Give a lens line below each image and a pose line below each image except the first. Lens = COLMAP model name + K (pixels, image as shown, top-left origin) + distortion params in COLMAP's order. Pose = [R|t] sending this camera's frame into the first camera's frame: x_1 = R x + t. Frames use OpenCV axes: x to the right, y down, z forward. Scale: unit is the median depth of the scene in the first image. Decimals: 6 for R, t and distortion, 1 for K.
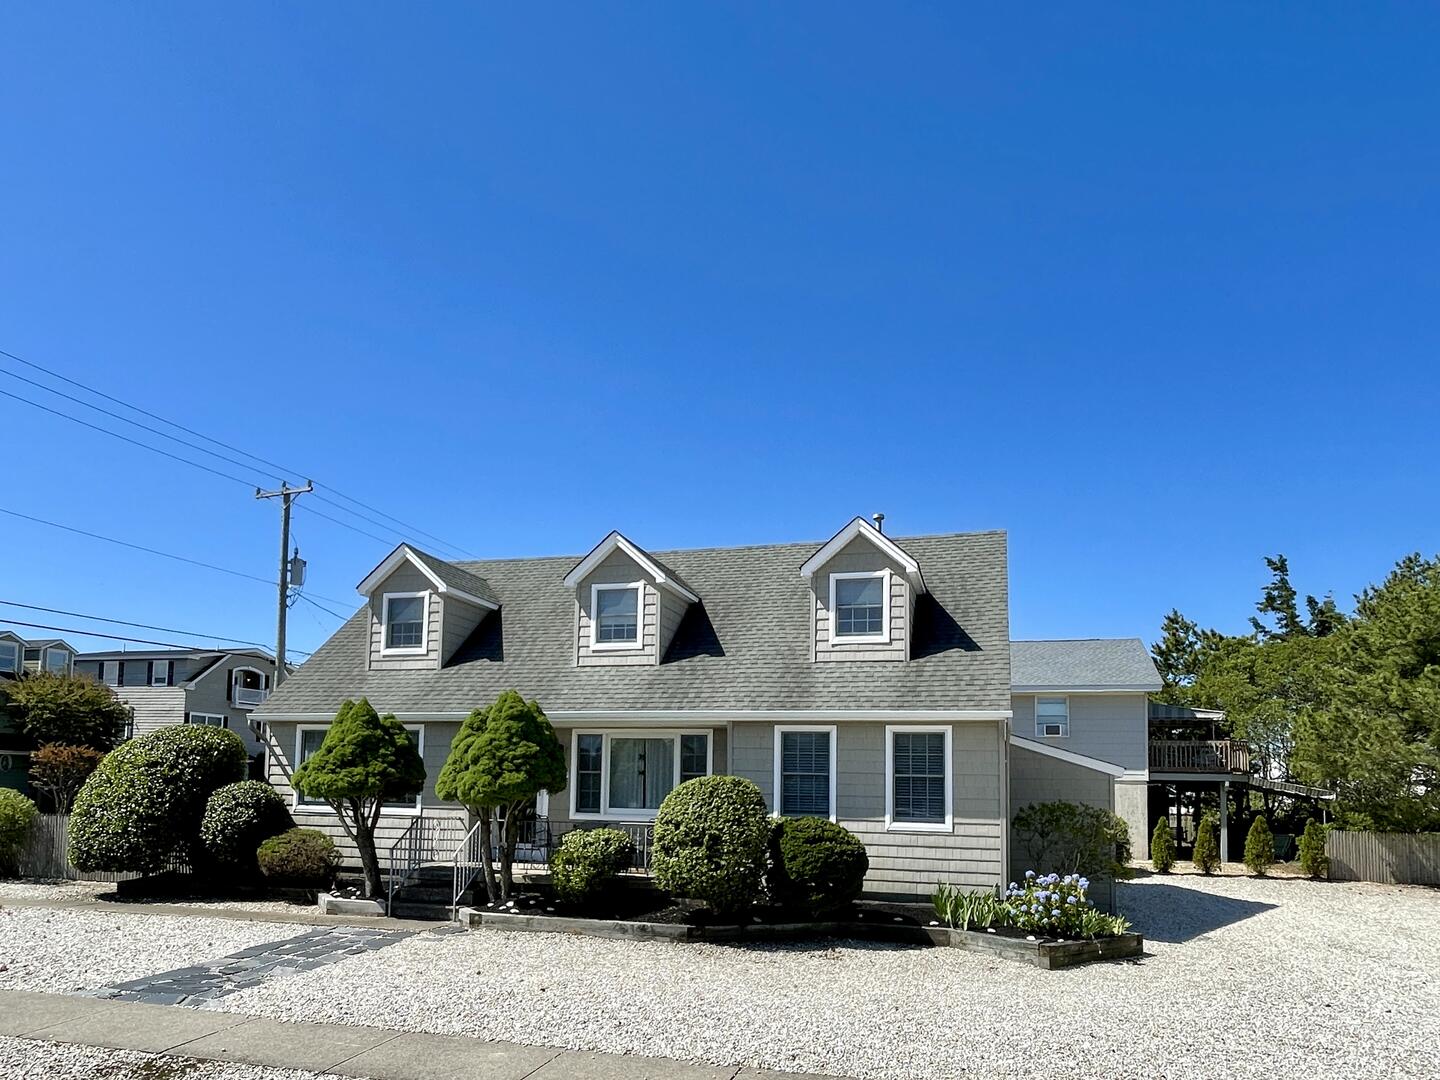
lens RADIAL K [[1089.3, 0, 715.2], [0, 1089.3, 519.1], [0, 0, 1]] dist [-0.016600, 0.013699]
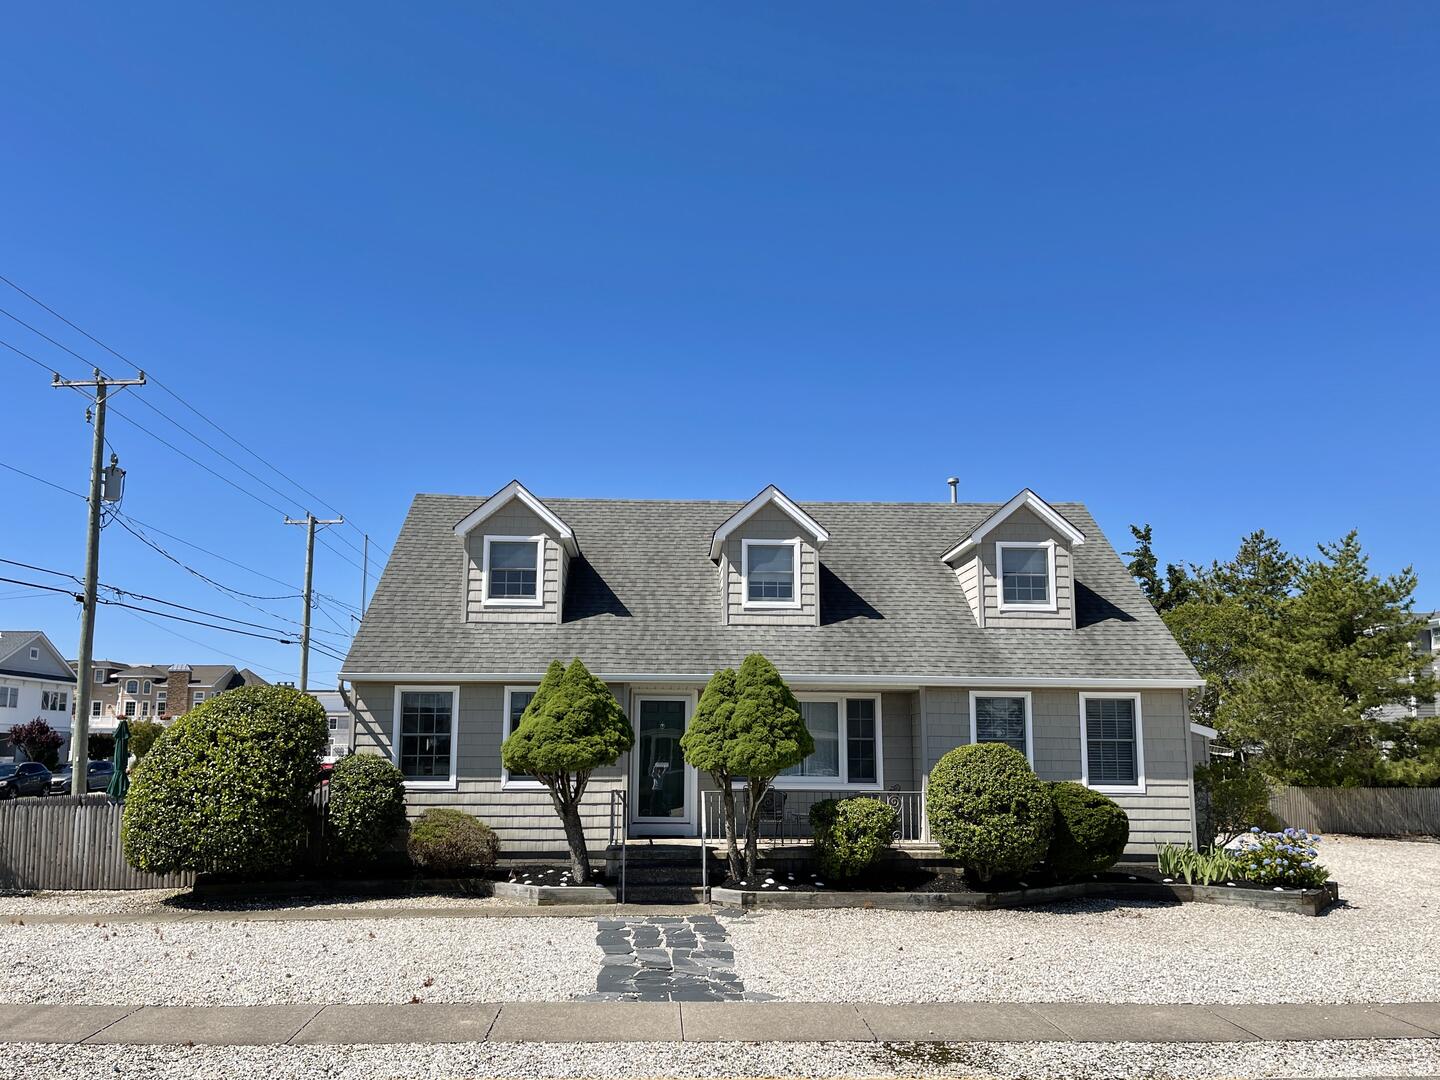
lens RADIAL K [[1074.8, 0, 720.4], [0, 1074.8, 557.7], [0, 0, 1]] dist [0.033716, -0.013778]
pose [[0.937556, 0.049444, 0.344302, -0.498362], [-0.072639, 0.995852, 0.054791, 0.030882], [-0.340165, -0.076380, 0.937259, 0.163042]]
